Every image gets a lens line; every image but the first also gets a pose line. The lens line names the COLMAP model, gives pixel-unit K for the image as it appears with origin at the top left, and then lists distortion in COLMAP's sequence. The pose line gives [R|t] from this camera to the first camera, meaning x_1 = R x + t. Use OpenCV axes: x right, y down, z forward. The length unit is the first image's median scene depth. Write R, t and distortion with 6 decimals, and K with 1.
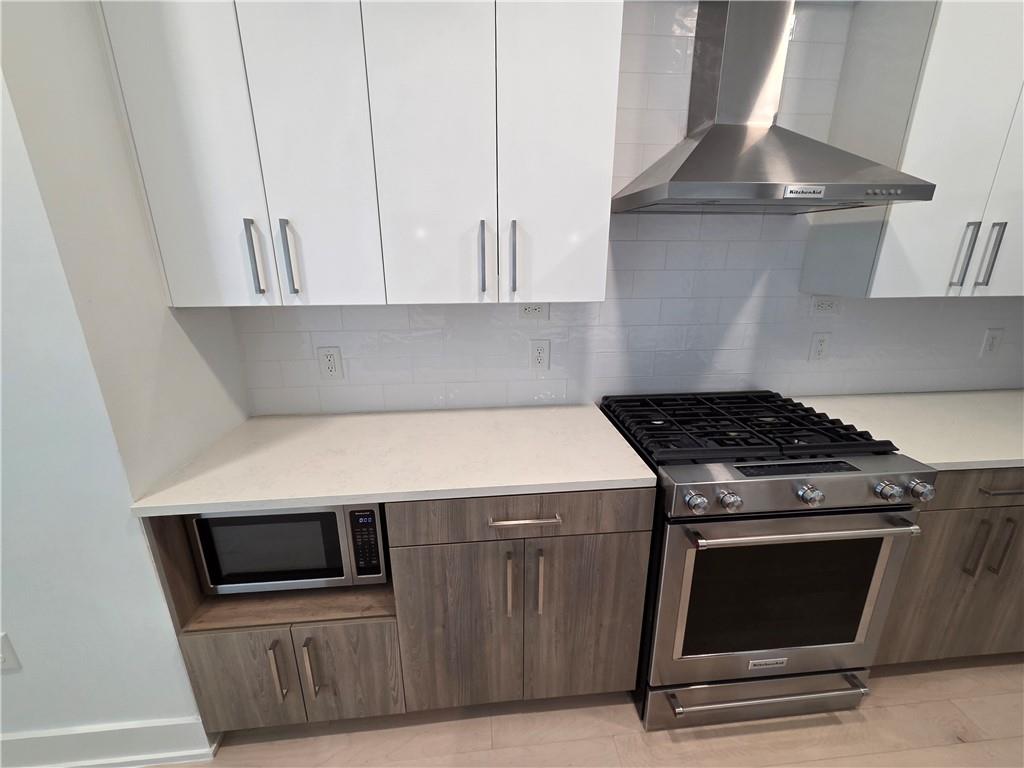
lens RADIAL K [[423.6, 0, 513.6], [0, 423.6, 377.6], [0, 0, 1]] dist [0.000222, 0.000413]
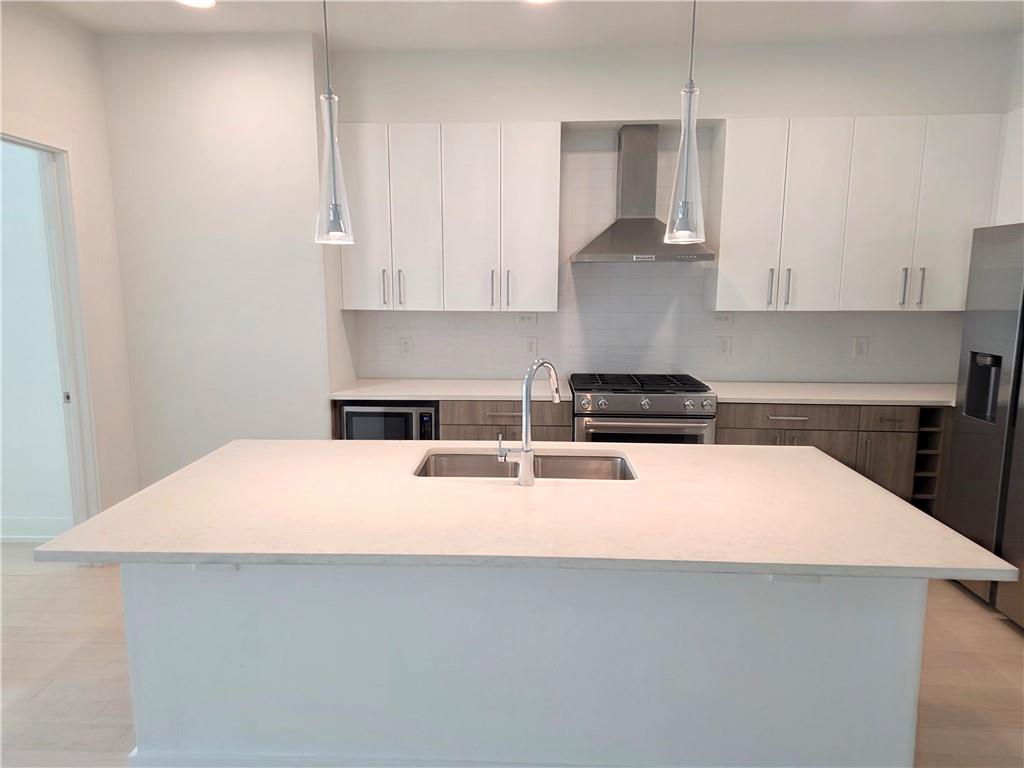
lens RADIAL K [[672.9, 0, 512.1], [0, 672.9, 389.2], [0, 0, 1]] dist [0.094706, 0.000725]
pose [[0.990809, 0.026872, -0.132573, 0.437841], [-0.041591, 0.993112, -0.109541, 0.514603], [0.128717, 0.114048, 0.985102, -1.985900]]
